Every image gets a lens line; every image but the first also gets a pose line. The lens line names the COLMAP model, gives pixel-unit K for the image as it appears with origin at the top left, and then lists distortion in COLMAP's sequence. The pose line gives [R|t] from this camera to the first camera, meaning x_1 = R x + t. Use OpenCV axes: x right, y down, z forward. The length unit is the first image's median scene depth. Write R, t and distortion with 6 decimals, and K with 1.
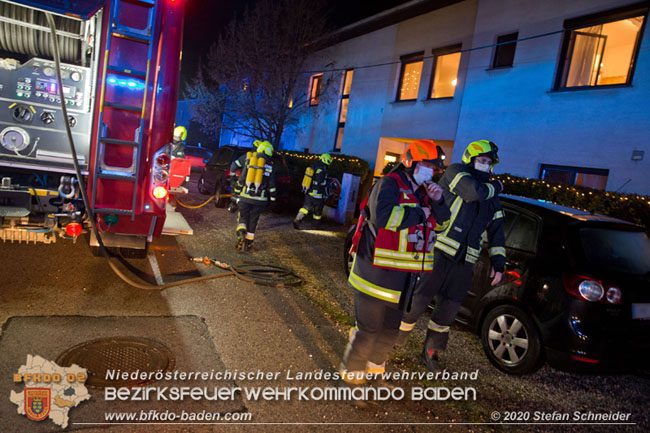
lens RADIAL K [[464.1, 0, 324.7], [0, 464.1, 203.8], [0, 0, 1]] dist [-0.020451, 0.004195]
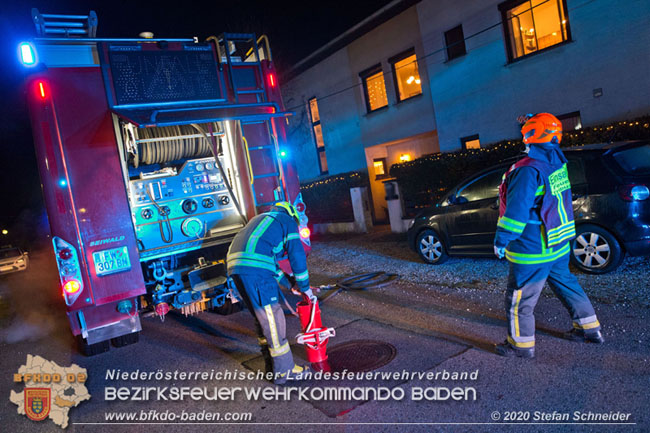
lens RADIAL K [[470.3, 0, 327.7], [0, 470.3, 204.2], [0, 0, 1]] dist [-0.027781, 0.001809]
pose [[0.940637, -0.322624, 0.105433, -0.159232], [0.327725, 0.944132, -0.034811, -0.012745], [-0.088311, 0.067298, 0.993817, -0.105297]]
